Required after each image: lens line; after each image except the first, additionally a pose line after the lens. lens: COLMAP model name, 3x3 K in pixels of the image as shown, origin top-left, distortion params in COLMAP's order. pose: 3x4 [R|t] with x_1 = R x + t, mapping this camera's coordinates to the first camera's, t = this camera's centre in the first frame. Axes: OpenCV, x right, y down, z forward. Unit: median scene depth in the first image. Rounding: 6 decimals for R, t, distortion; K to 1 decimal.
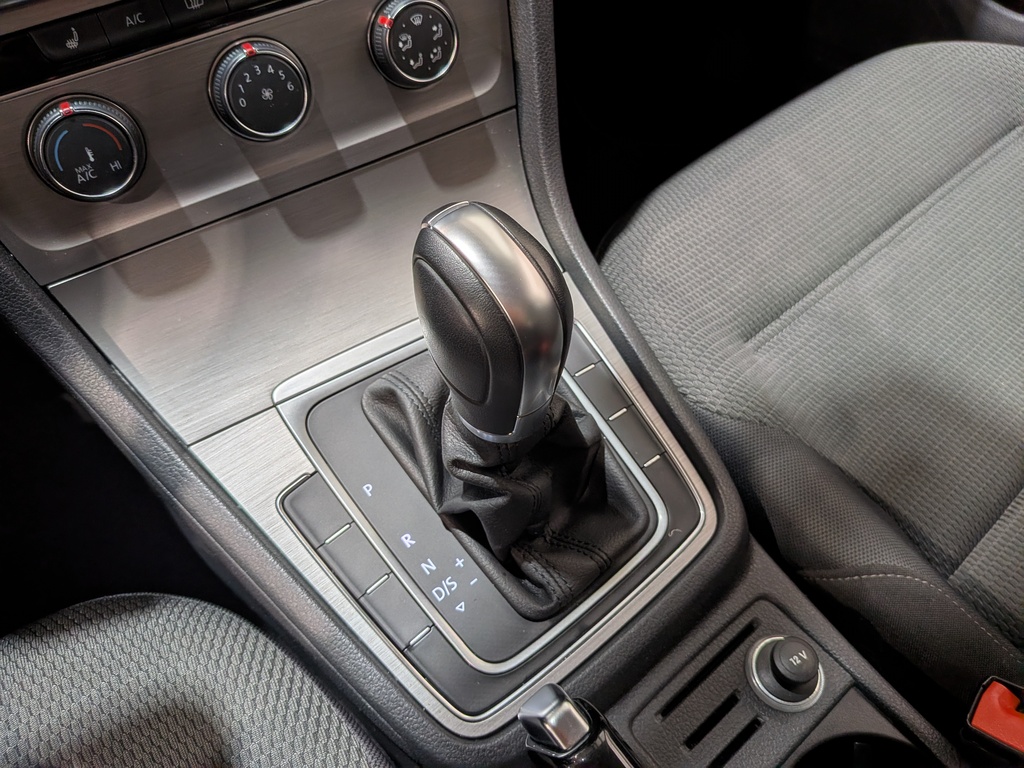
lens RADIAL K [[756.5, 0, 512.0], [0, 756.5, 384.0], [0, 0, 1]] dist [0.006907, -0.048283]
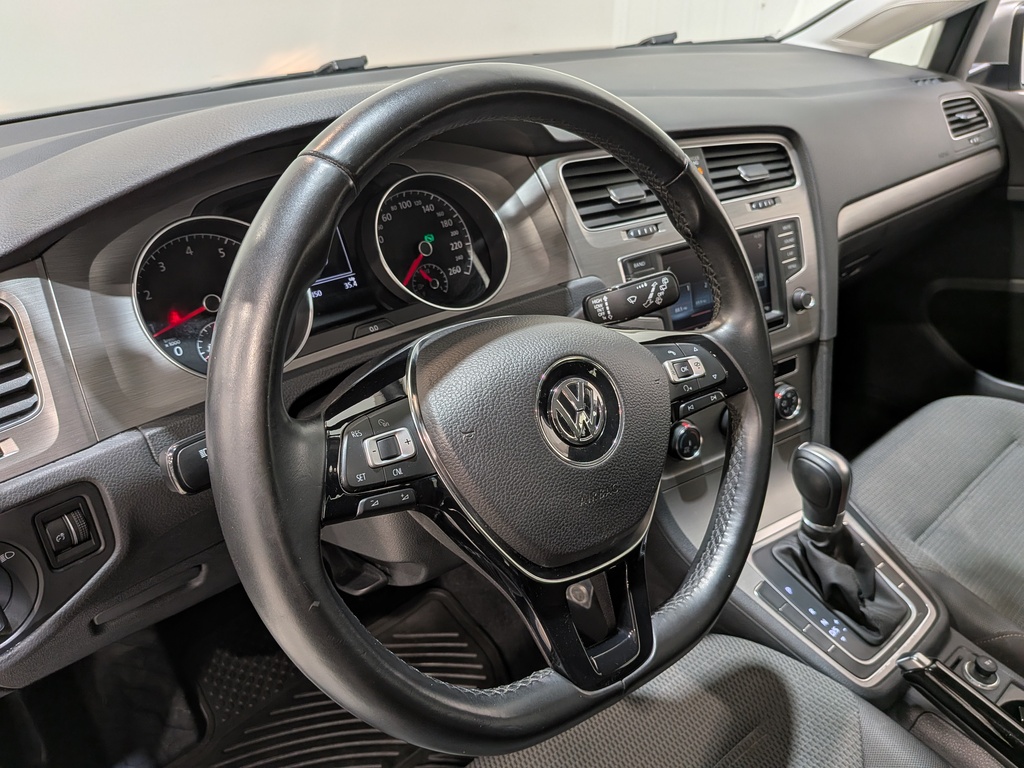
lens RADIAL K [[756.5, 0, 512.0], [0, 756.5, 384.0], [0, 0, 1]] dist [0.006907, -0.048283]
pose [[0.998646, 0.040239, 0.032966, -1.109779], [-0.025591, 0.931780, -0.362119, 0.404996], [-0.045288, 0.360785, 0.931549, -1.281457]]
